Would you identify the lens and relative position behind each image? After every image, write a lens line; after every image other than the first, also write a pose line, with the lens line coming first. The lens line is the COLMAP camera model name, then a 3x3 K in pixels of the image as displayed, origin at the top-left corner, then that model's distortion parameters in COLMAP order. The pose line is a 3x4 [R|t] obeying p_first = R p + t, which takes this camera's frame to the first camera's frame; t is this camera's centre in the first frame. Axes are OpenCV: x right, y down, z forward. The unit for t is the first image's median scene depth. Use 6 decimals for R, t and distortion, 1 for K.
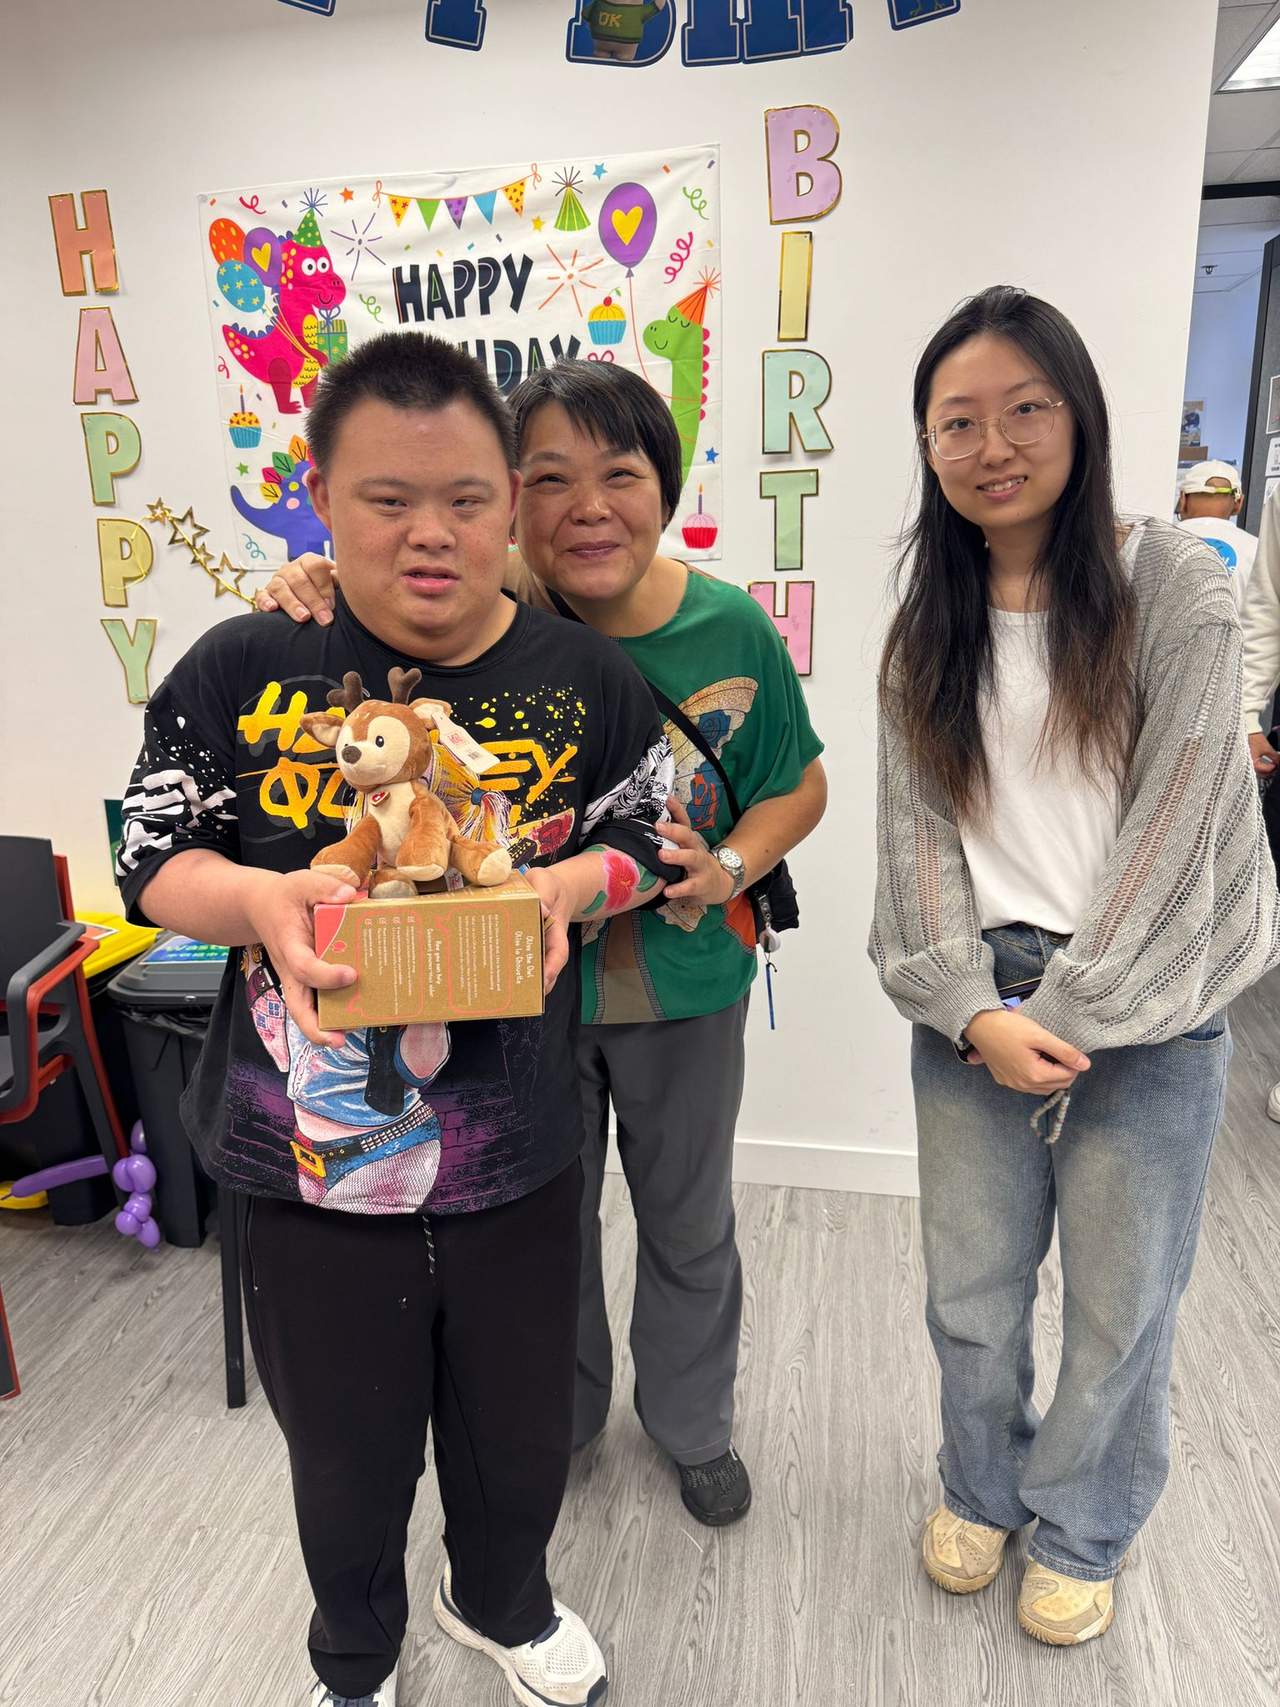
lens RADIAL K [[1226.9, 0, 632.2], [0, 1226.9, 868.1], [0, 0, 1]] dist [0.004661, -0.014245]
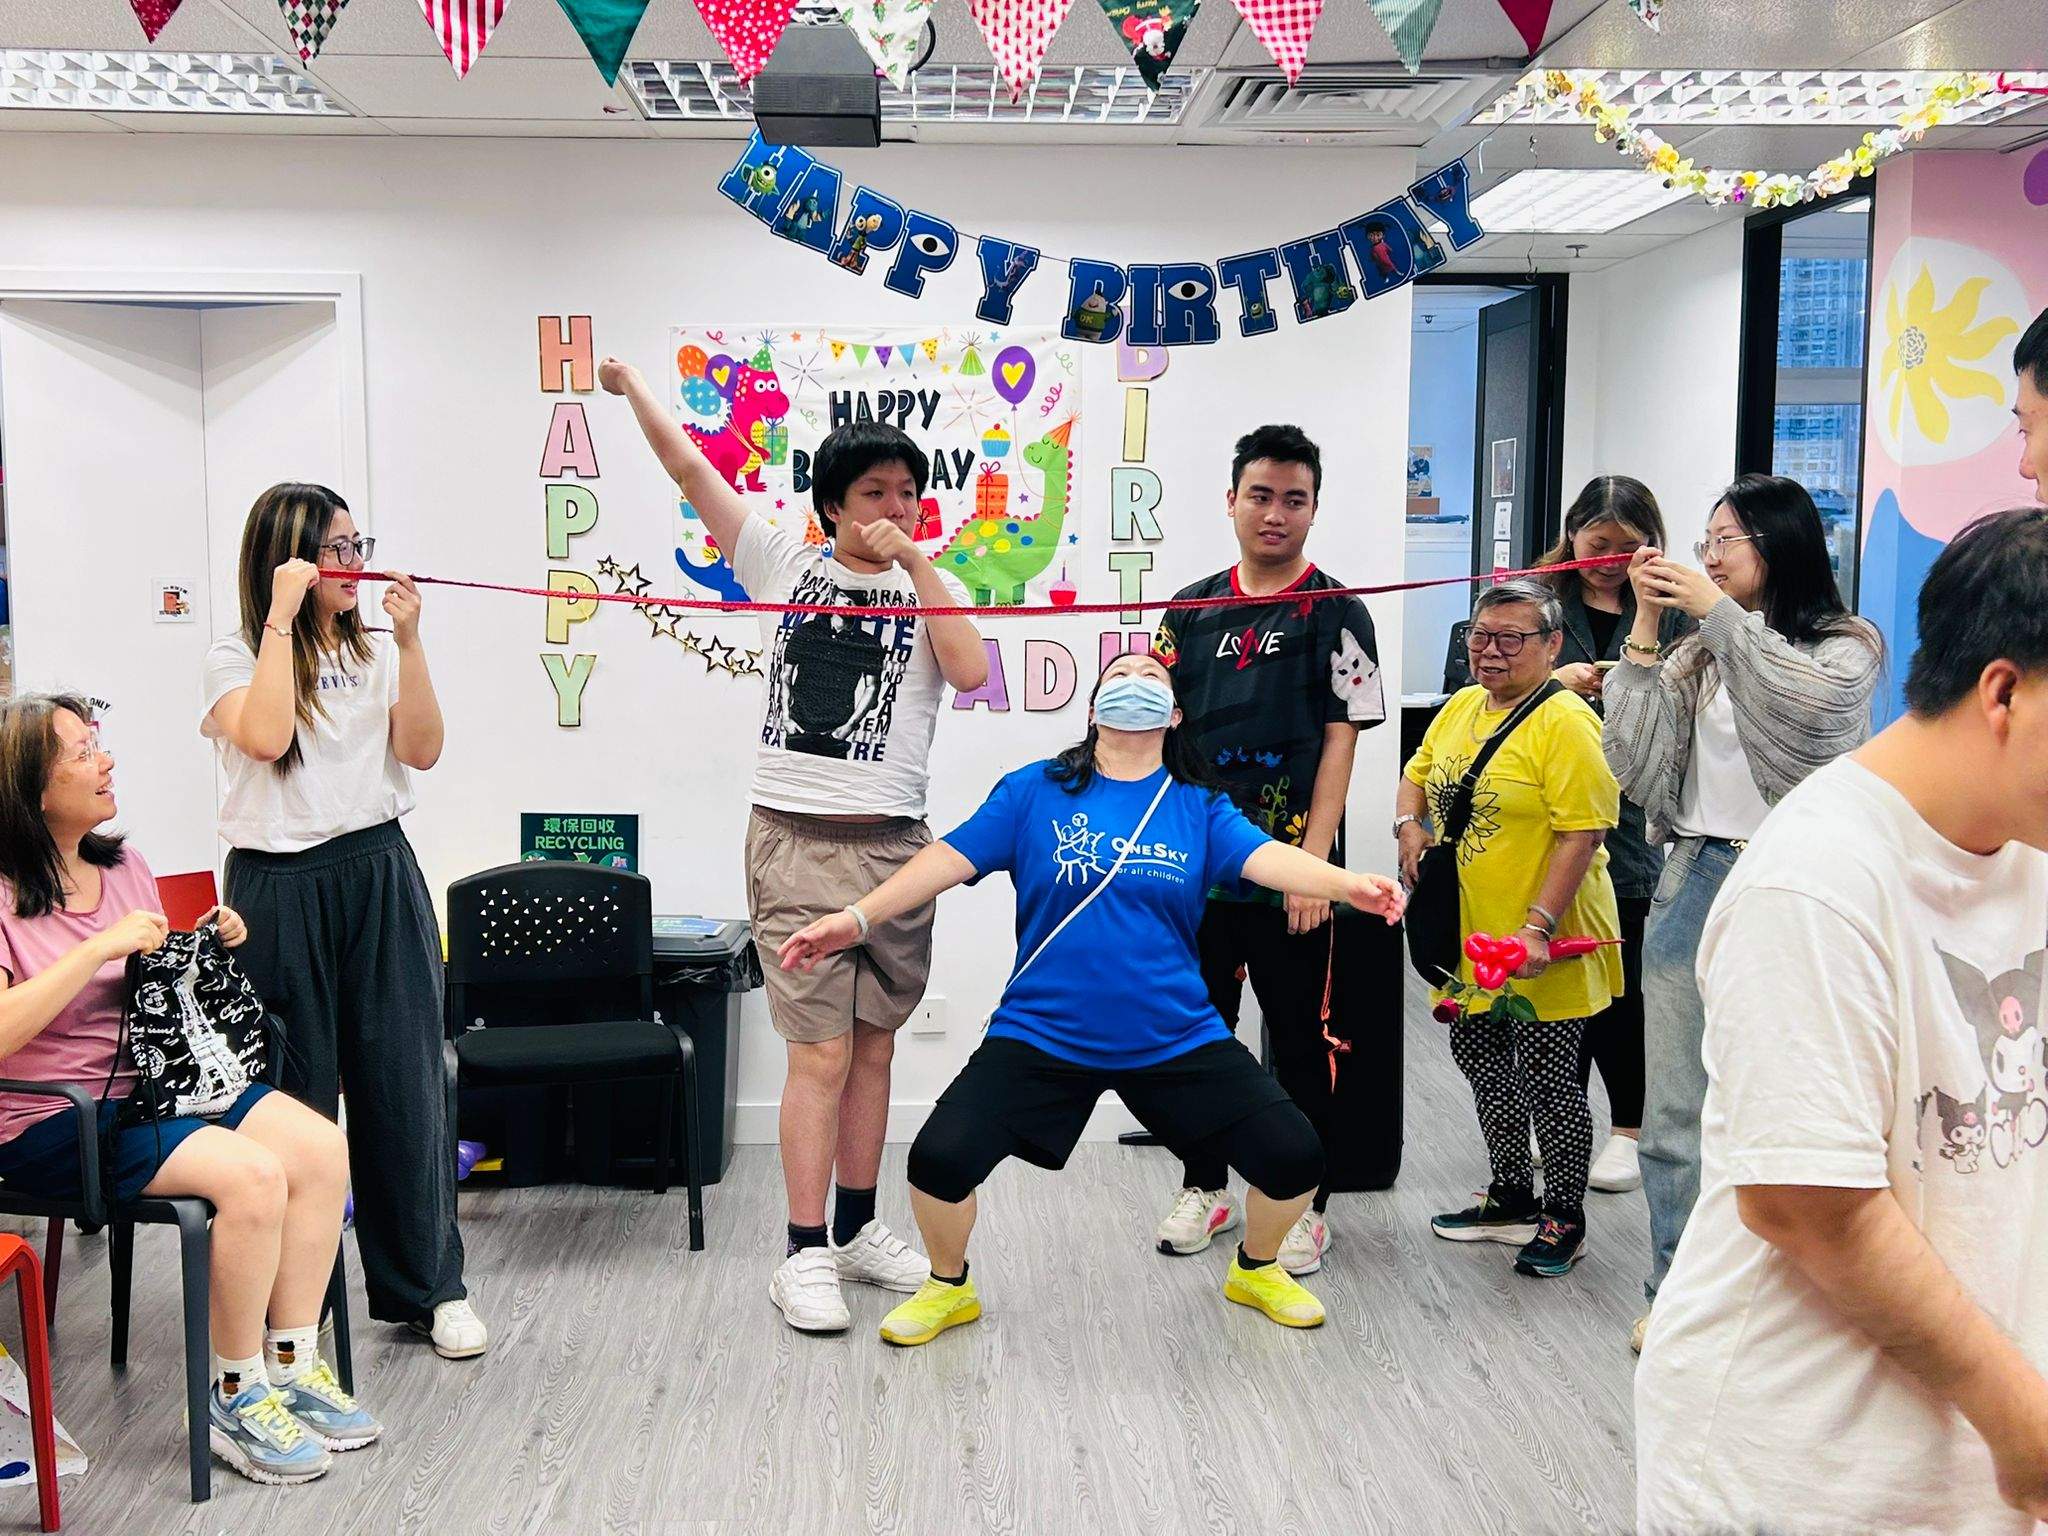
lens RADIAL K [[2192.4, 0, 1006.7], [0, 2192.4, 775.3], [0, 0, 1]] dist [0.057522, 0.000000]
pose [[0.975499, 0.006662, 0.219905, -0.521651], [0.030604, 0.985715, -0.165621, 0.301912], [-0.217867, 0.168293, 0.961359, -1.208887]]
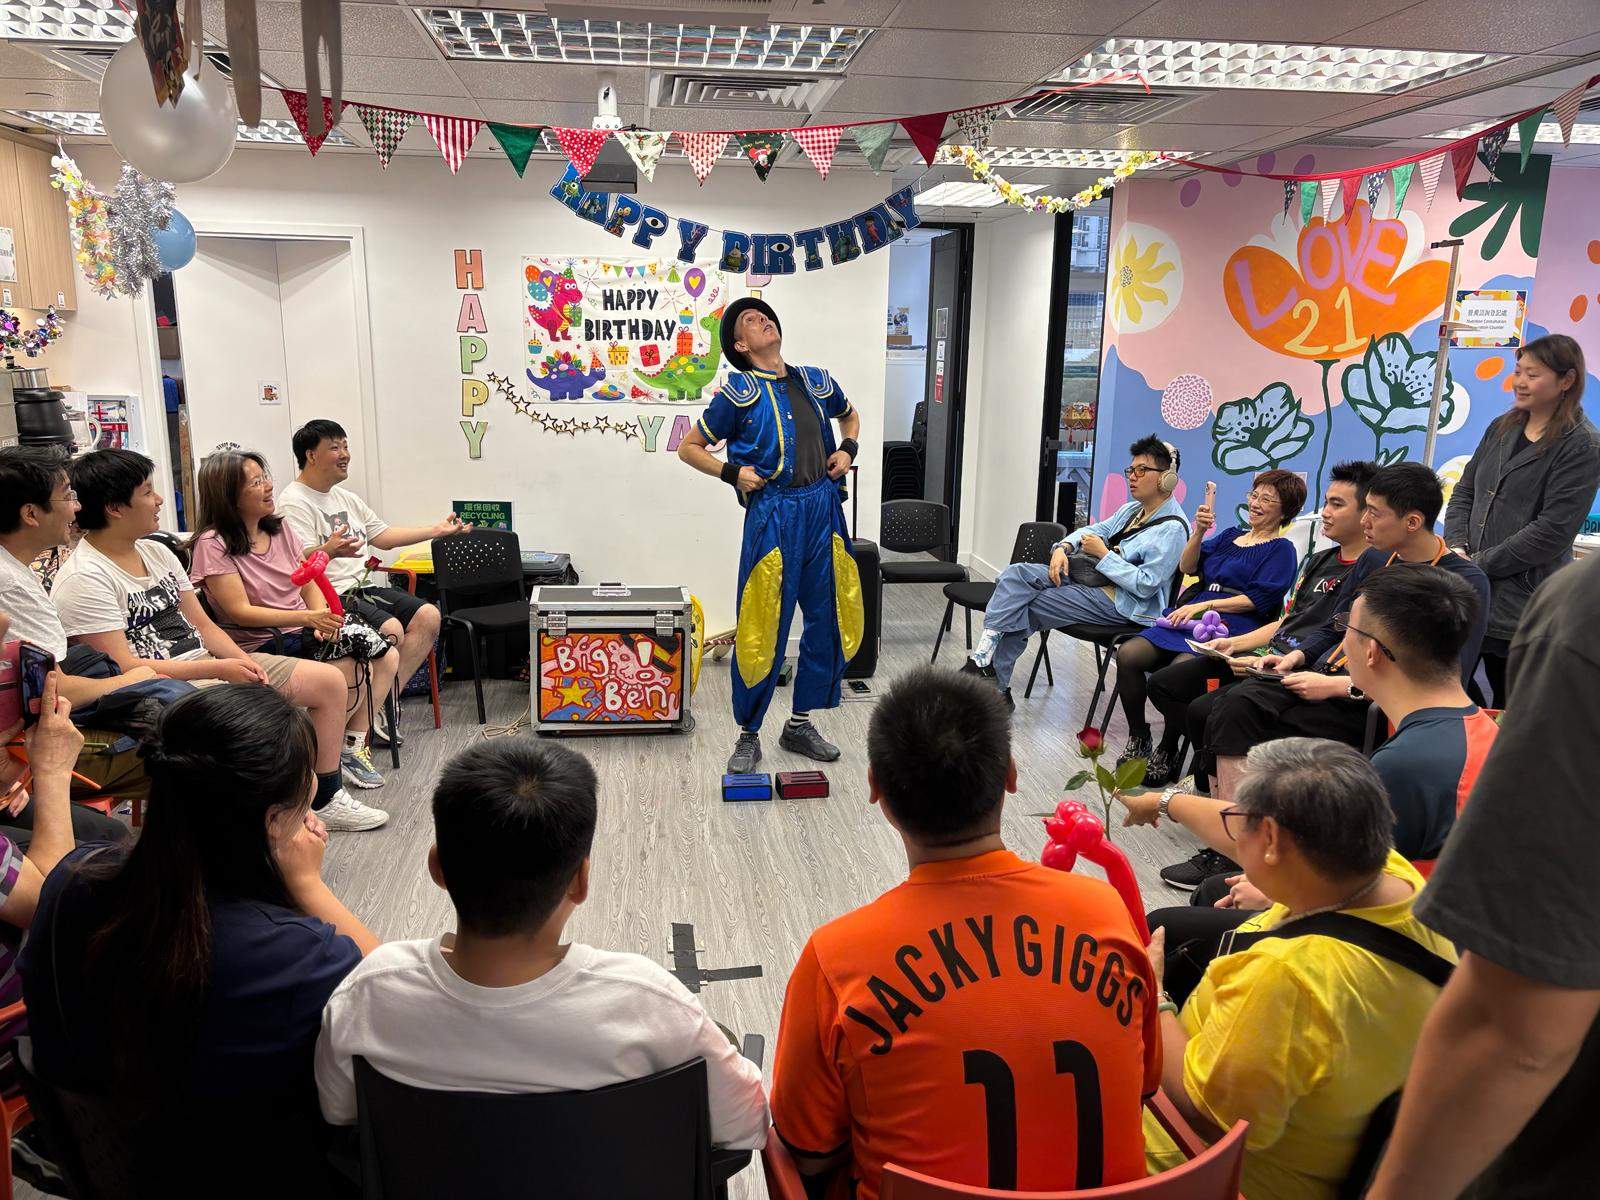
lens RADIAL K [[1228.6, 0, 789.1], [0, 1228.6, 629.4], [0, 0, 1]] dist [0.048821, -0.058126]
pose [[0.952977, -0.029689, 0.301586, -0.630092], [0.043399, 0.998302, -0.038861, 0.349568], [-0.299920, 0.050122, 0.952647, -1.579053]]
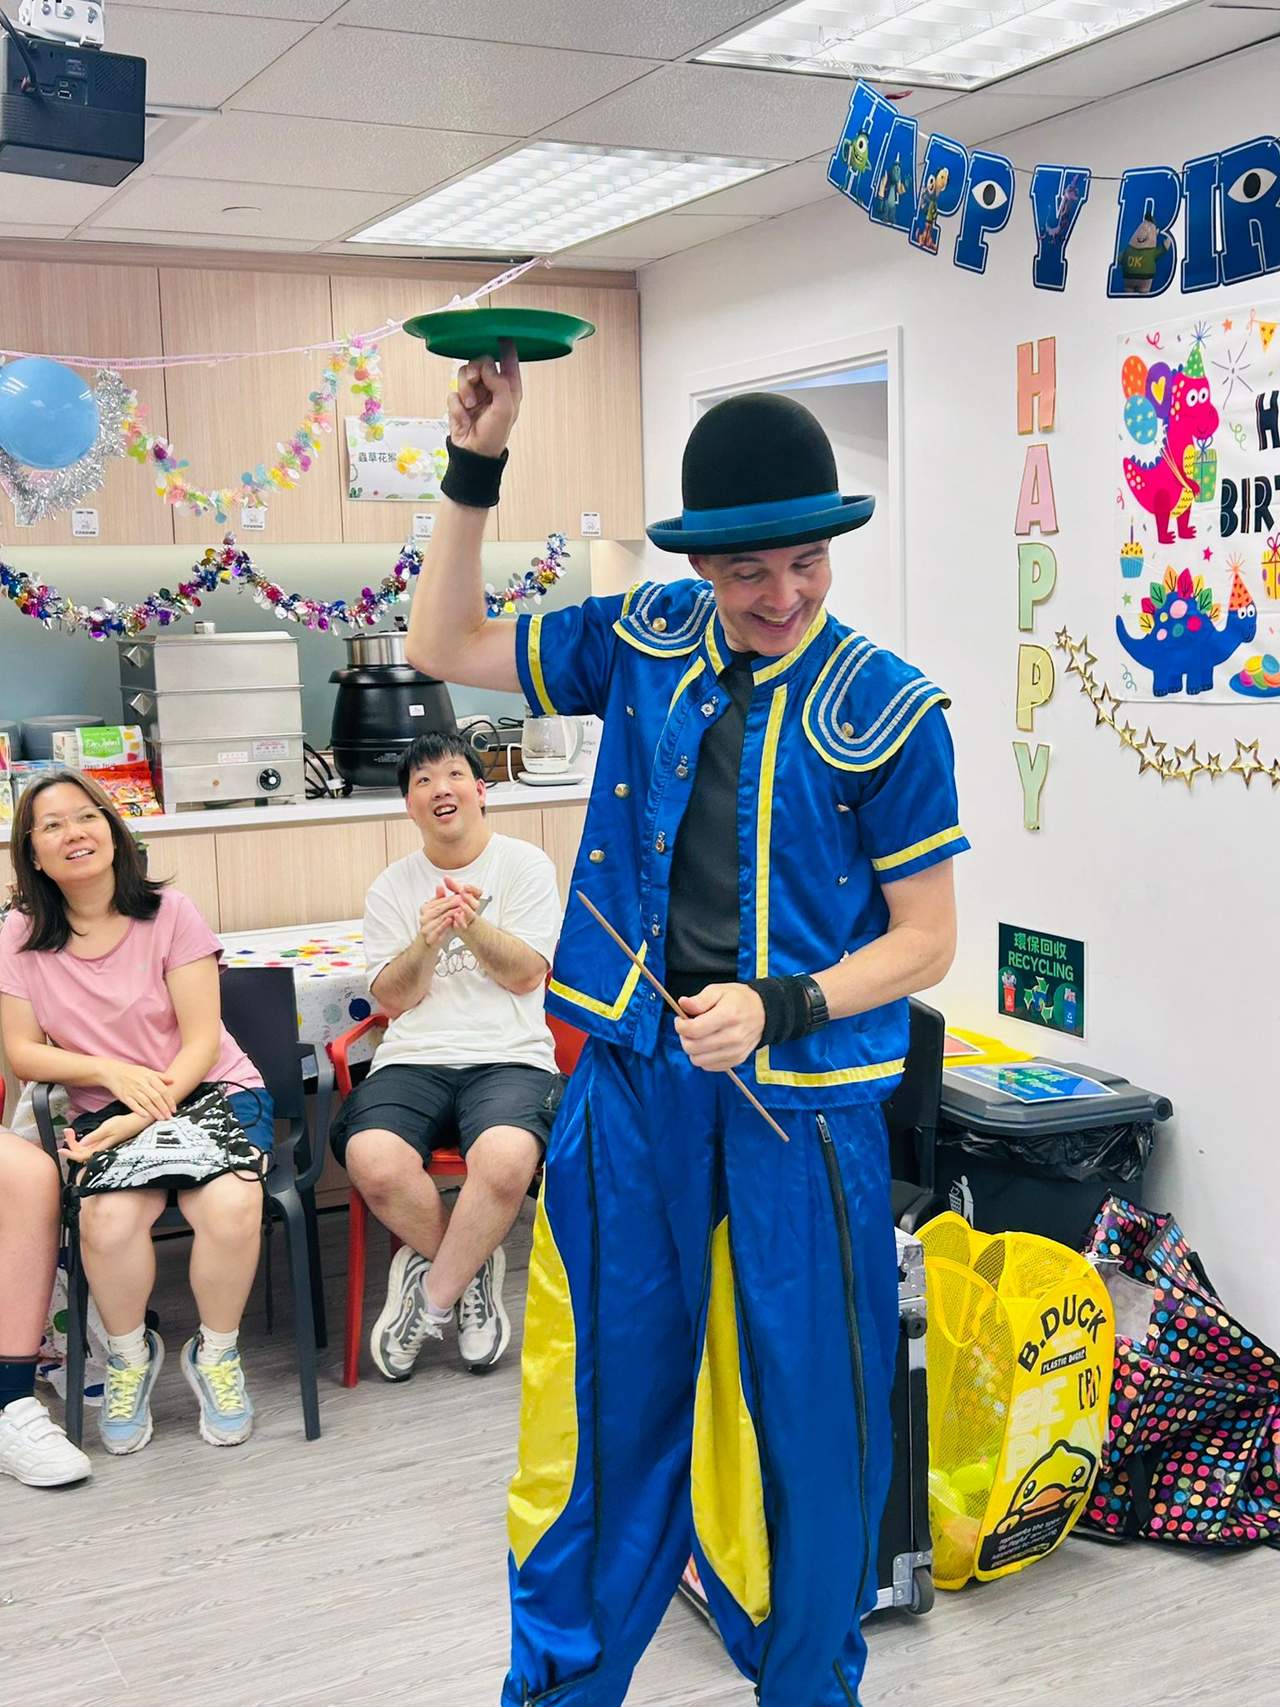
lens RADIAL K [[2109.9, 0, 632.6], [0, 2109.9, 871.4], [0, 0, 1]] dist [0.068251, 0.000000]
pose [[0.602428, 0.108764, -0.790728, 0.844878], [-0.205419, 0.978429, -0.021919, 0.000766], [0.771287, 0.175635, 0.611775, -0.300232]]
